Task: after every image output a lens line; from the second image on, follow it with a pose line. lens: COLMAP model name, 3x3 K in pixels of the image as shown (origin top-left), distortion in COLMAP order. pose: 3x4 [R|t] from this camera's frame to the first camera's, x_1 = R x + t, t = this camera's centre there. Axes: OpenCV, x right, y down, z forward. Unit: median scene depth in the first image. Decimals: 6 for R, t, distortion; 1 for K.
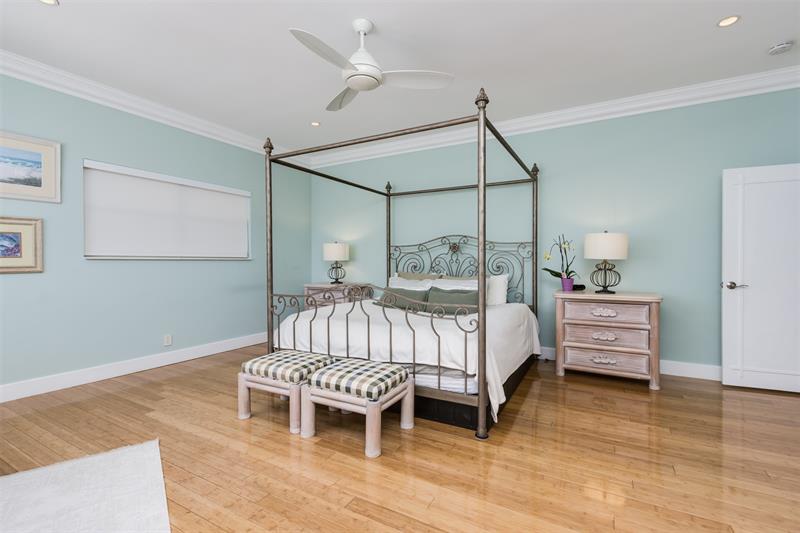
lens RADIAL K [[371.6, 0, 406.7], [0, 371.6, 266.7], [0, 0, 1]] dist [-0.000580, -0.000022]
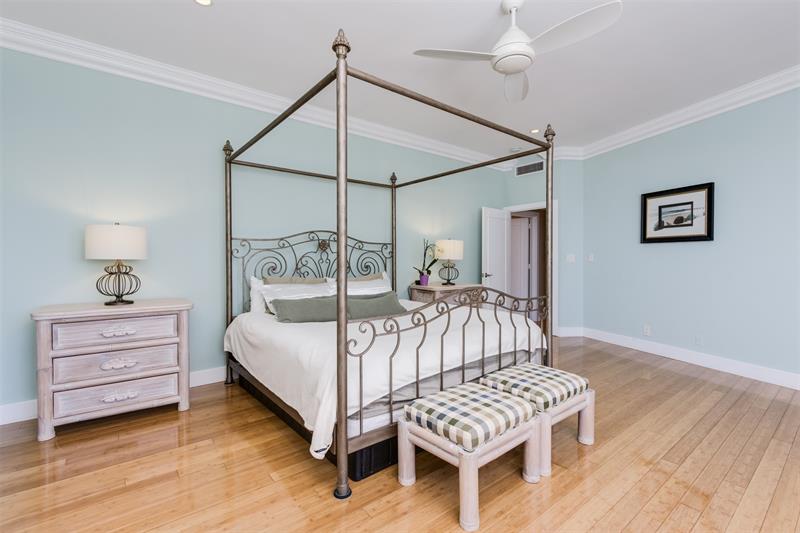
lens RADIAL K [[371.6, 0, 405.5], [0, 371.6, 262.3], [0, 0, 1]] dist [-0.000580, -0.000022]
pose [[0.374314, -0.003056, 0.927297, -0.604767], [0.013285, 0.999910, -0.002067, -0.007411], [-0.927207, 0.013093, 0.374321, 0.510872]]
